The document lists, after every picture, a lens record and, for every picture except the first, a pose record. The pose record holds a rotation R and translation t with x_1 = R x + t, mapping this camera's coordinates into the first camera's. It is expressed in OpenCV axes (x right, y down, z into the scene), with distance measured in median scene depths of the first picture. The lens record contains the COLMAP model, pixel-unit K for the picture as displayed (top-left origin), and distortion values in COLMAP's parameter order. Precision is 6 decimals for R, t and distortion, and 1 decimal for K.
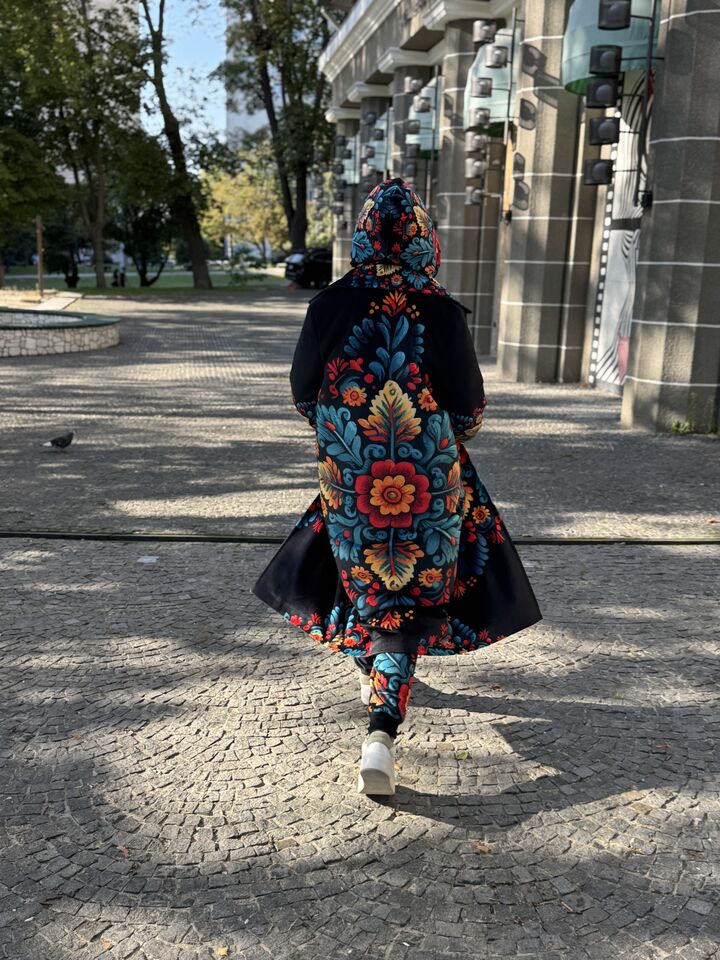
lens RADIAL K [[973.6, 0, 360.0], [0, 973.6, 480.0], [0, 0, 1]] dist [0.007749, -0.000404]
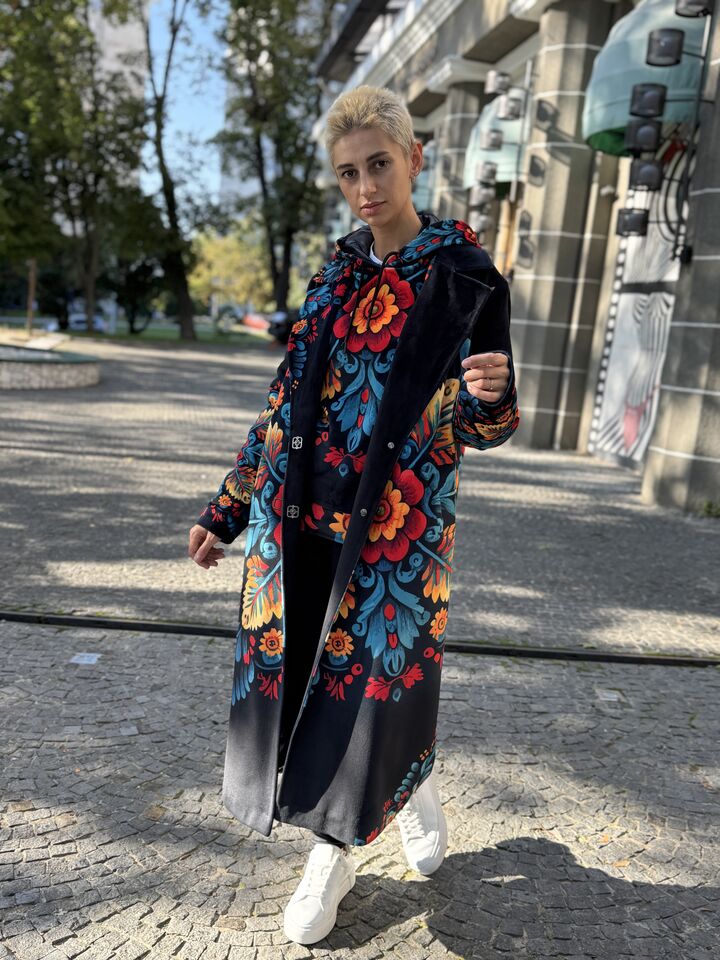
lens RADIAL K [[889.8, 0, 360.0], [0, 889.8, 480.0], [0, 0, 1]] dist [0.011165, 0.004282]
pose [[0.997385, 0.059370, 0.041213, -0.020472], [-0.057091, 0.996884, -0.054441, -0.011192], [-0.044317, 0.051946, 0.997666, 0.134407]]
